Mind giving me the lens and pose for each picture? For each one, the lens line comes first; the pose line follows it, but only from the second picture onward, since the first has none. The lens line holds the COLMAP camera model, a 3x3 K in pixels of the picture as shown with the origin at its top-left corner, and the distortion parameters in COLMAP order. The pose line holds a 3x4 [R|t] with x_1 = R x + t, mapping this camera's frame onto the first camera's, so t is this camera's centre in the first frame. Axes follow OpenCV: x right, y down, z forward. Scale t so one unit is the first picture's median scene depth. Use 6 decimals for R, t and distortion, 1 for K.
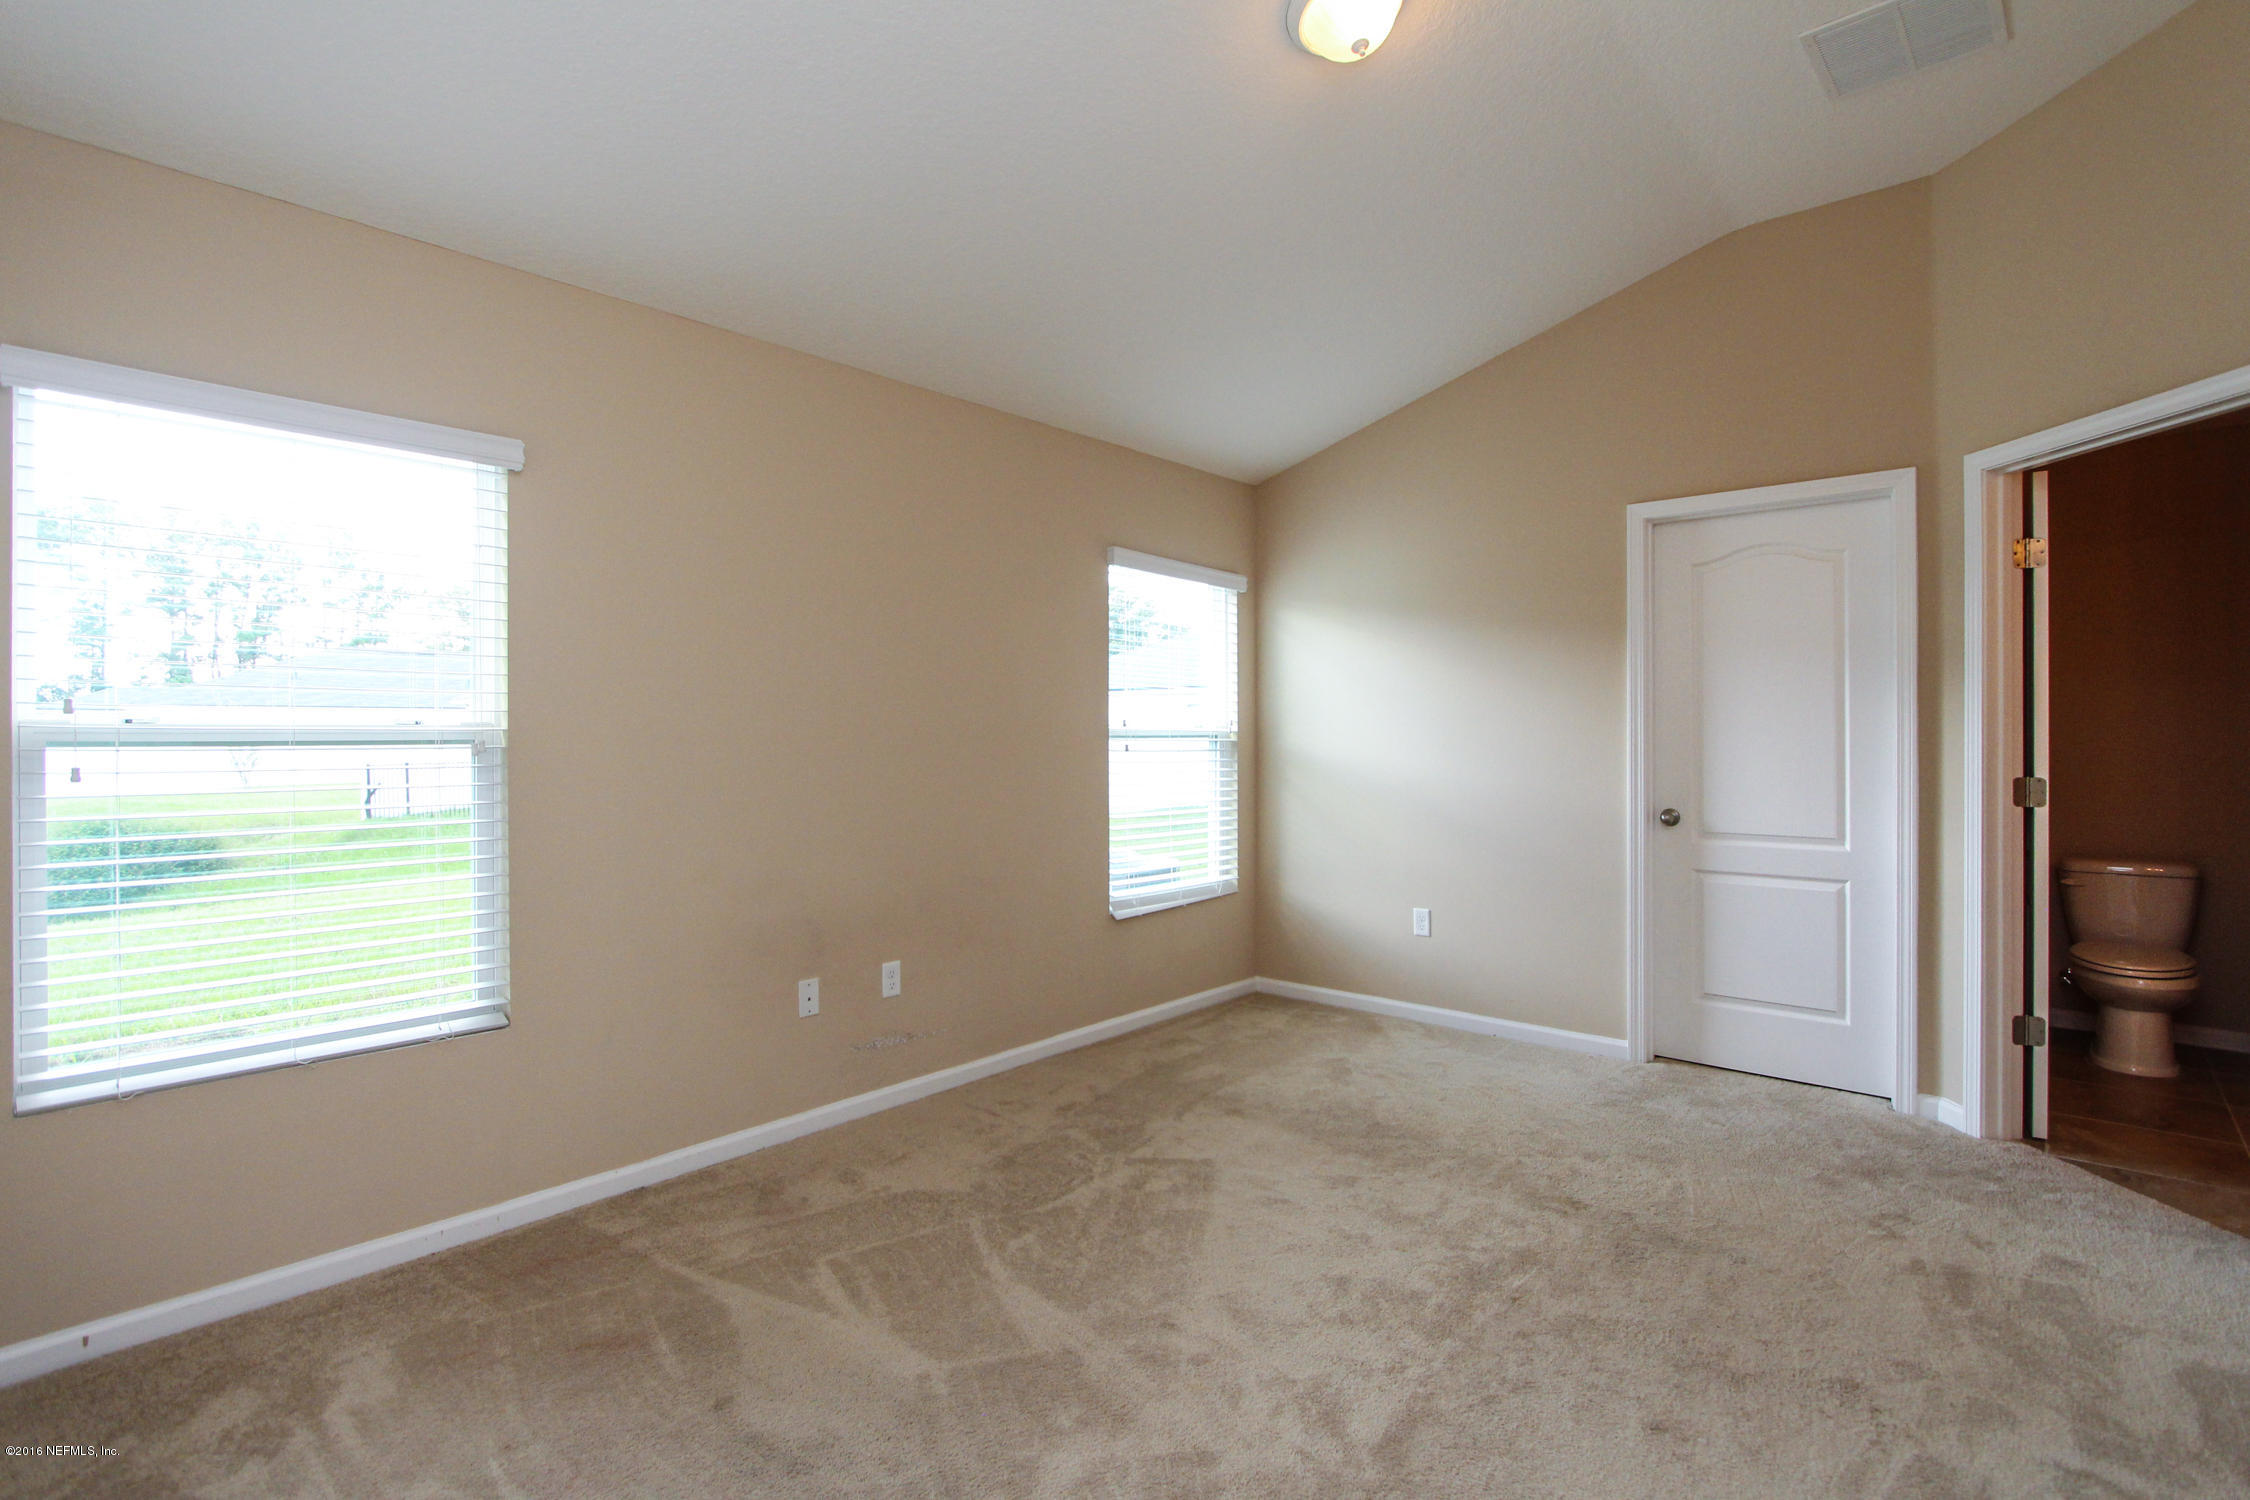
lens RADIAL K [[1058.5, 0, 1118.8], [0, 1058.5, 733.2], [0, 0, 1]] dist [-0.018316, 0.003518]
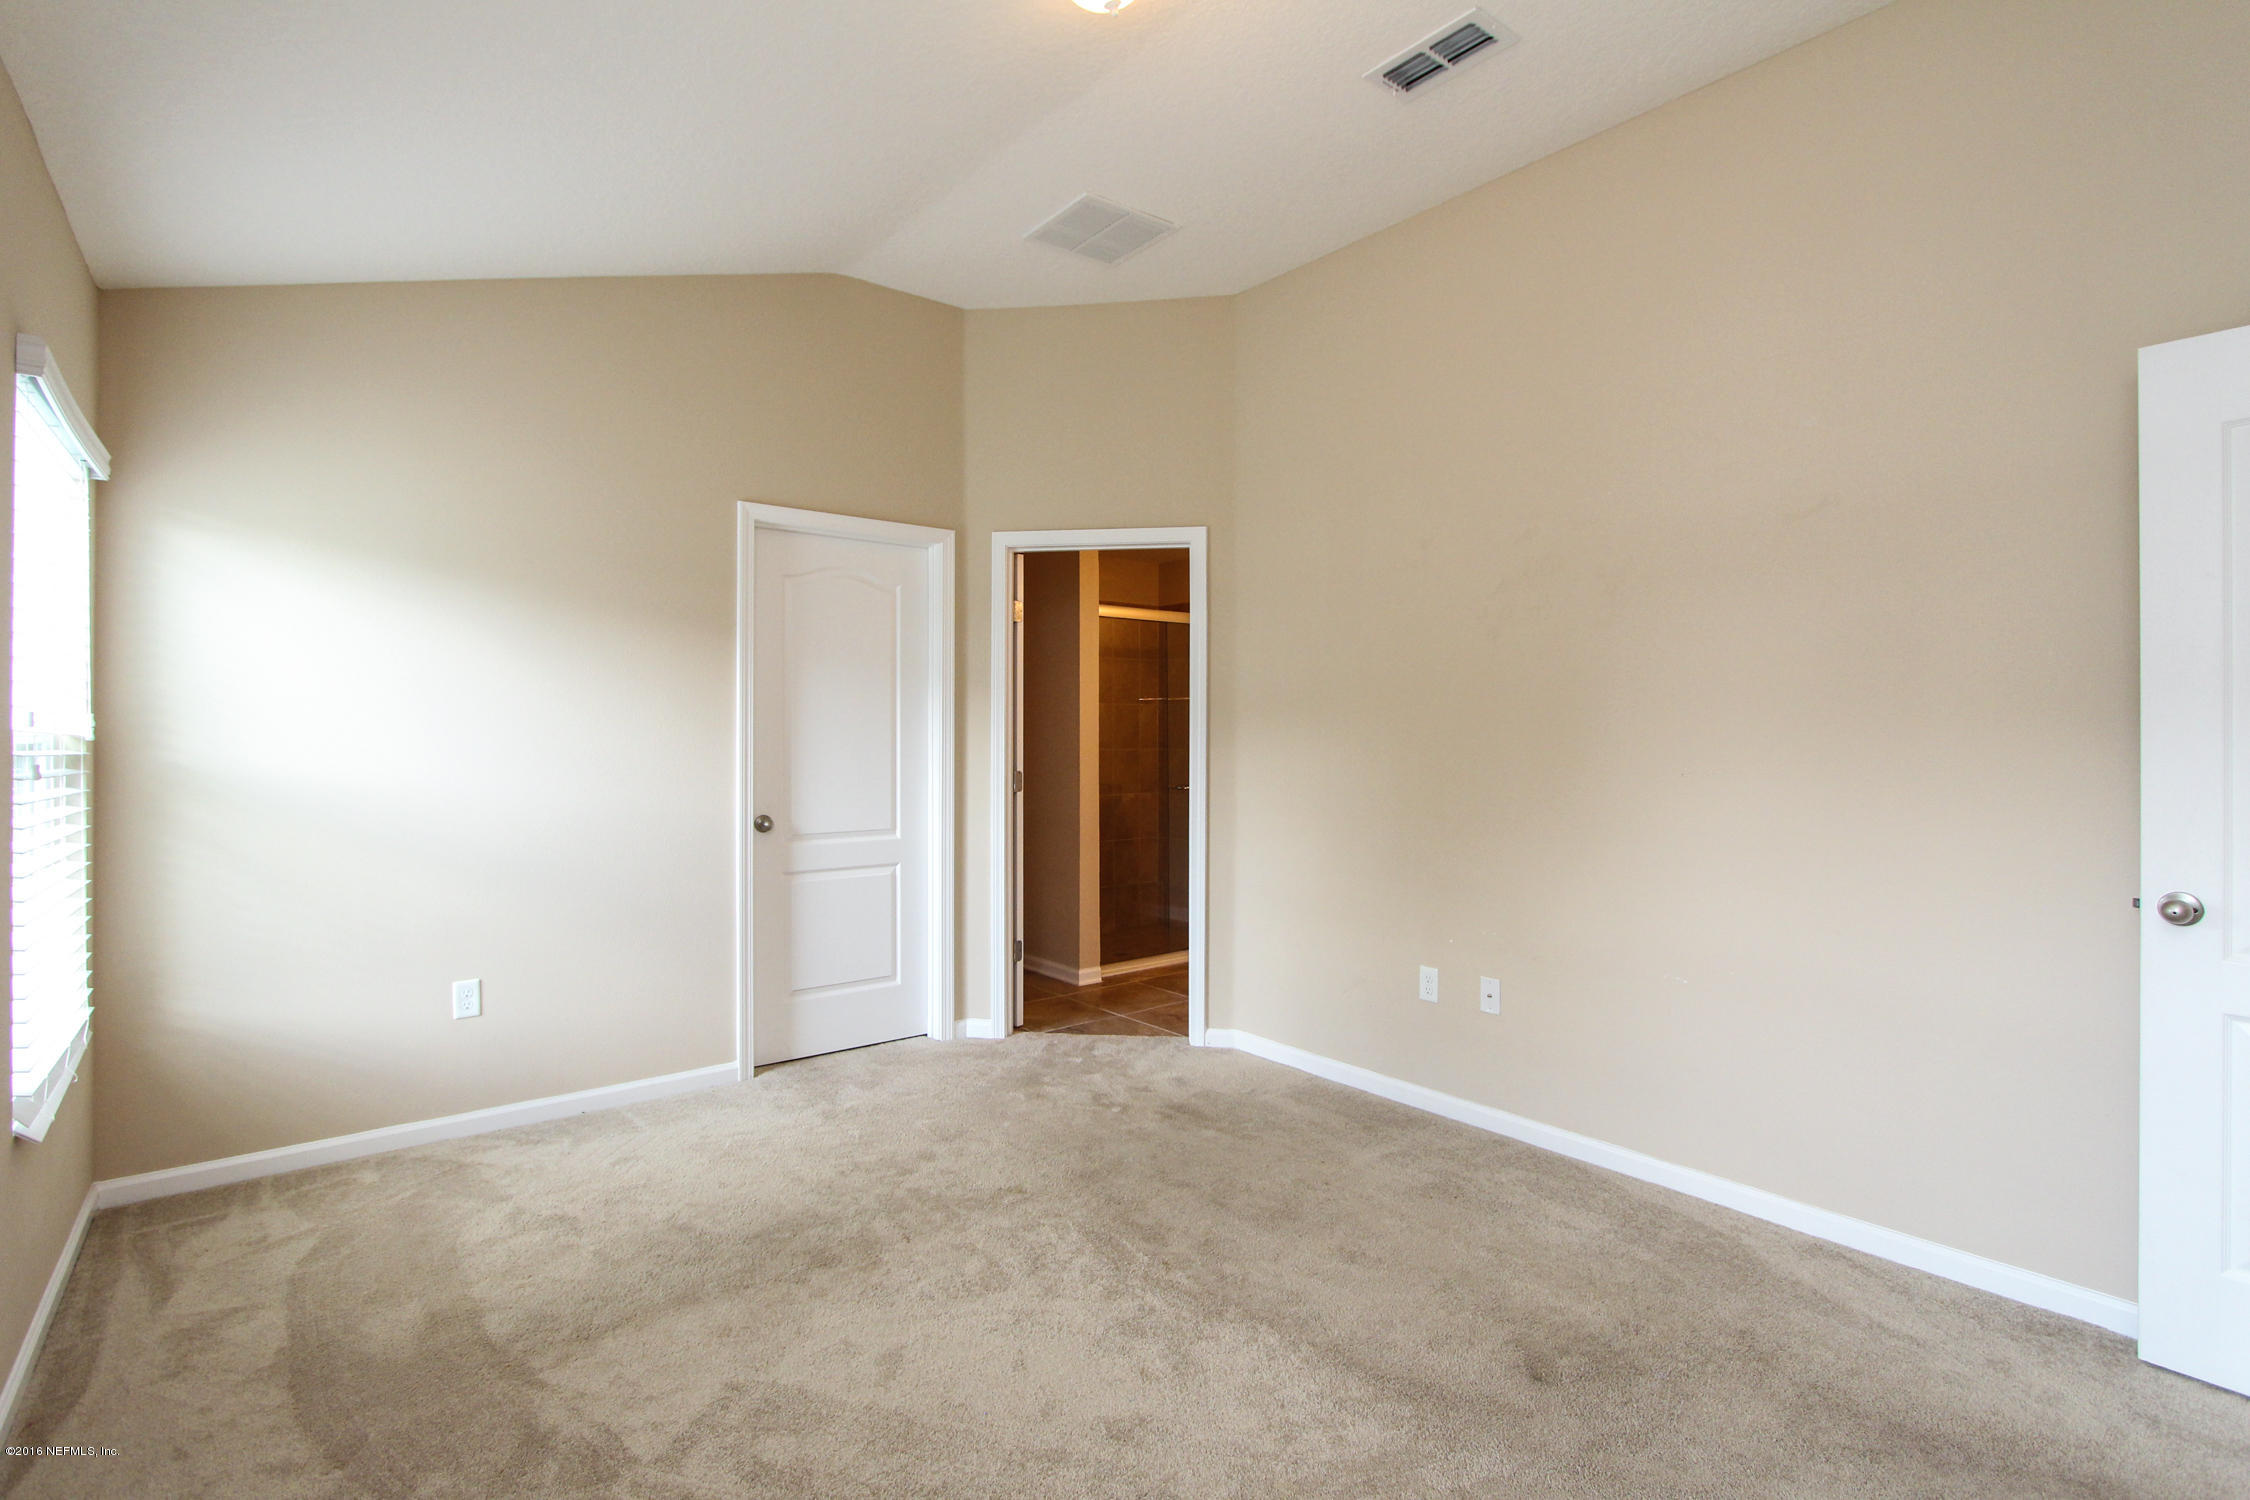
lens RADIAL K [[1058.5, 0, 1118.8], [0, 1058.5, 733.2], [0, 0, 1]] dist [-0.018316, 0.003518]
pose [[0.162417, 0.004805, 0.986710, -0.446419], [-0.003010, 0.999986, -0.004374, -0.002944], [-0.986718, -0.002259, 0.162430, 0.551366]]
